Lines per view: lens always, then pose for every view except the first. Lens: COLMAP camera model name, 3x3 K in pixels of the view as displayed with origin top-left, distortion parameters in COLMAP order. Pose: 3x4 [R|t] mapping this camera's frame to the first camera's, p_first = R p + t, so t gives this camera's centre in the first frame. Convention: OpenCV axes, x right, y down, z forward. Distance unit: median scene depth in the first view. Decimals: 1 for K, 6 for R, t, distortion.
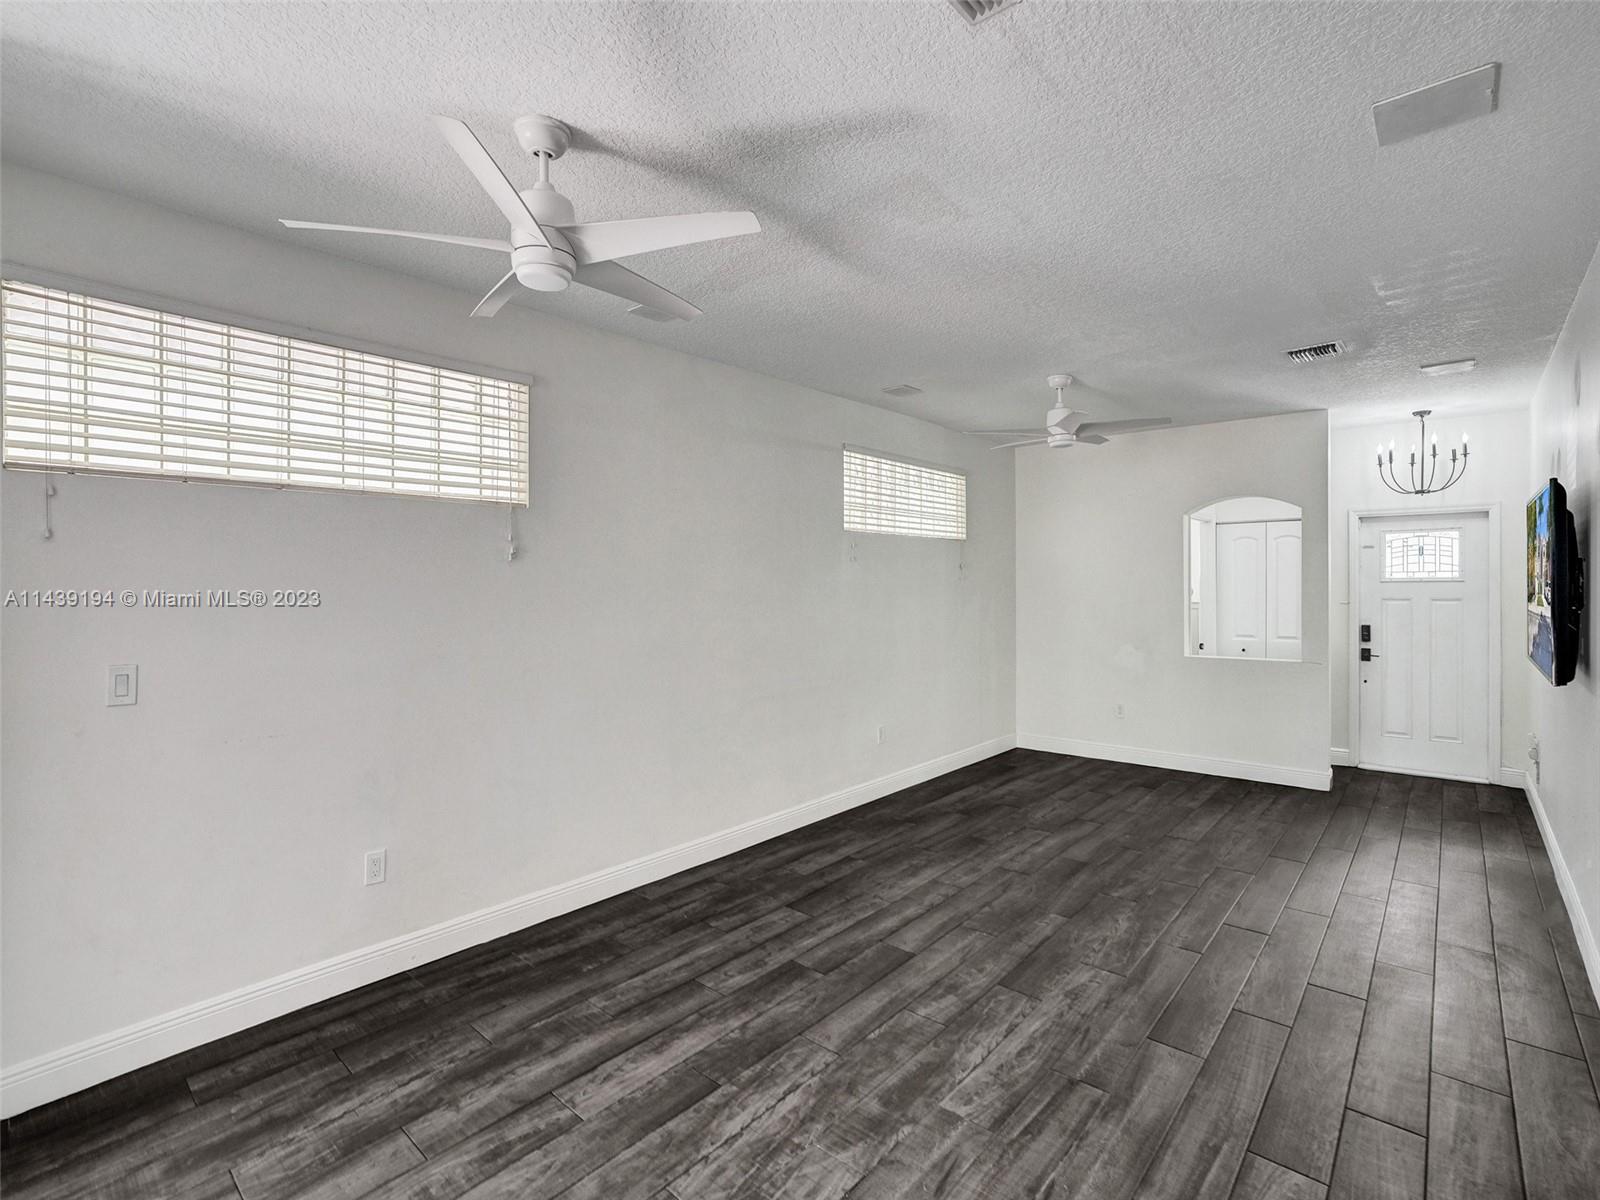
lens RADIAL K [[754.6, 0, 837.3], [0, 754.6, 578.5], [0, 0, 1]] dist [-0.040492, 0.017426]
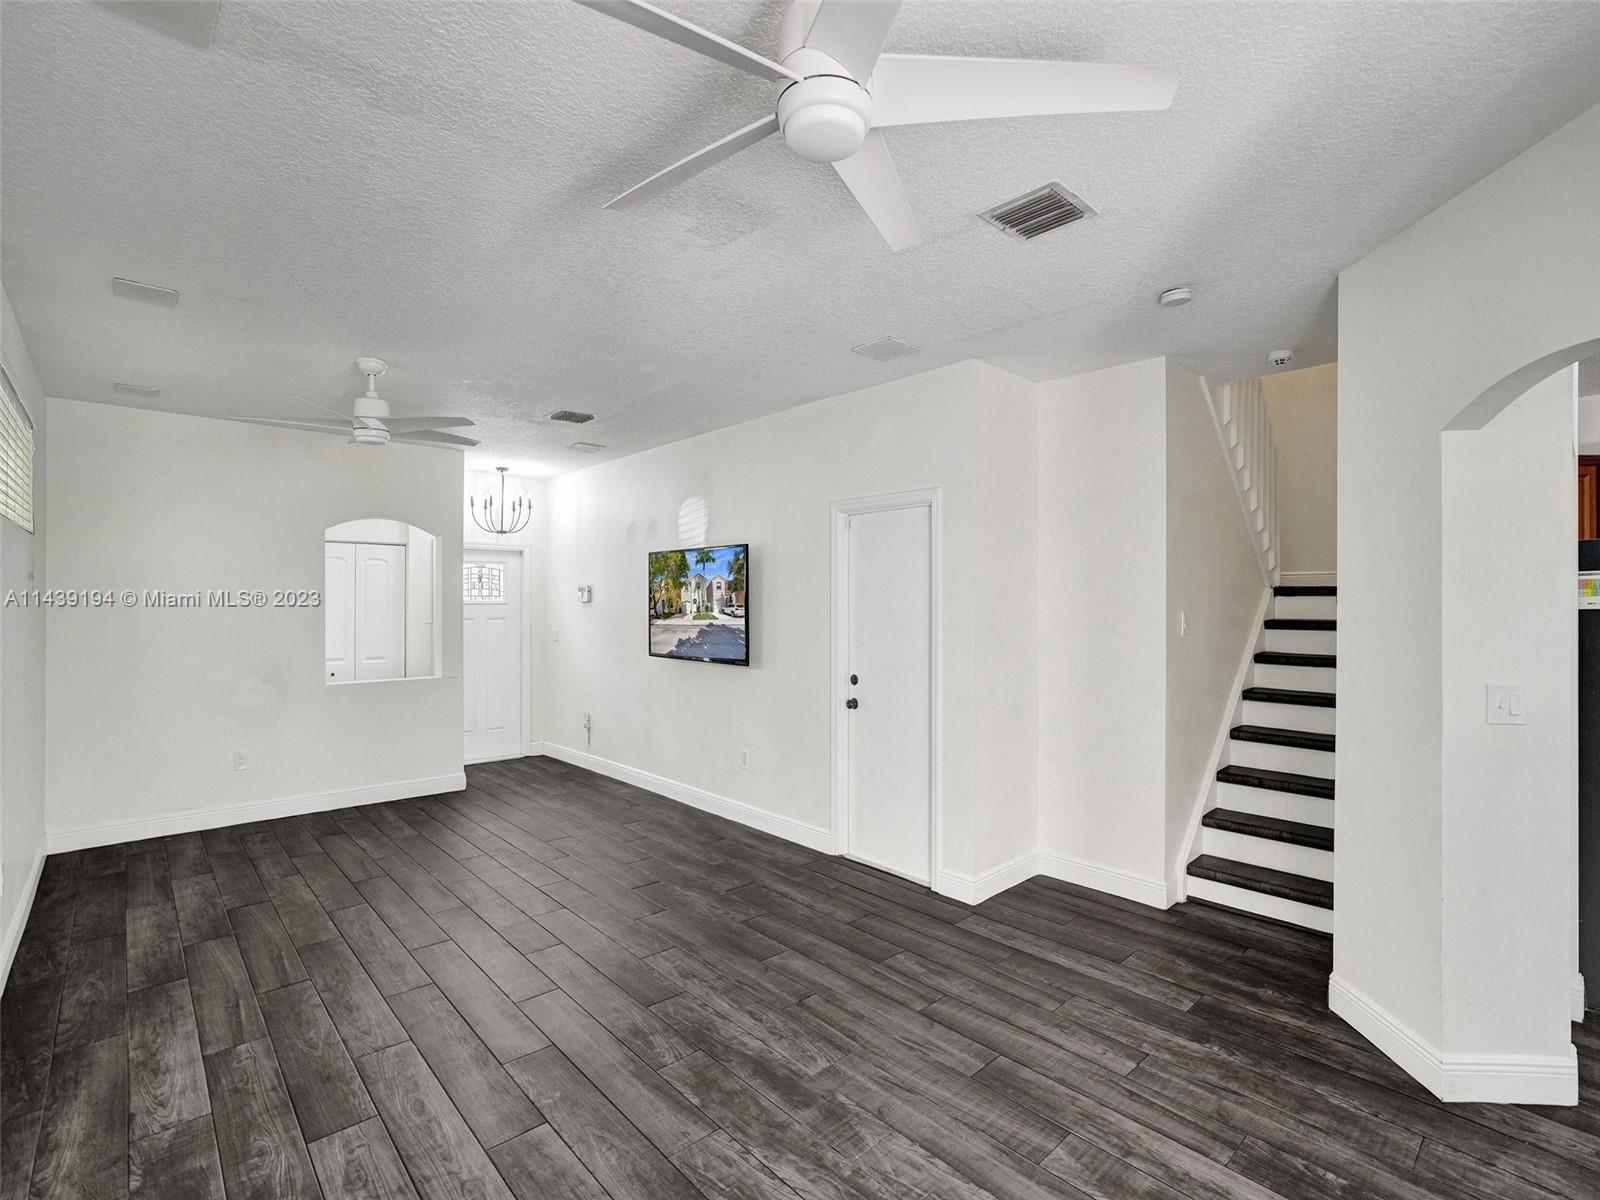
lens RADIAL K [[754.6, 0, 781.3], [0, 754.6, 577.9], [0, 0, 1]] dist [-0.040492, 0.017426]
pose [[0.151532, 0.038373, 0.987707, -0.517601], [-0.007293, 0.999262, -0.037703, 0.006127], [-0.988425, -0.001490, 0.151700, 0.458532]]
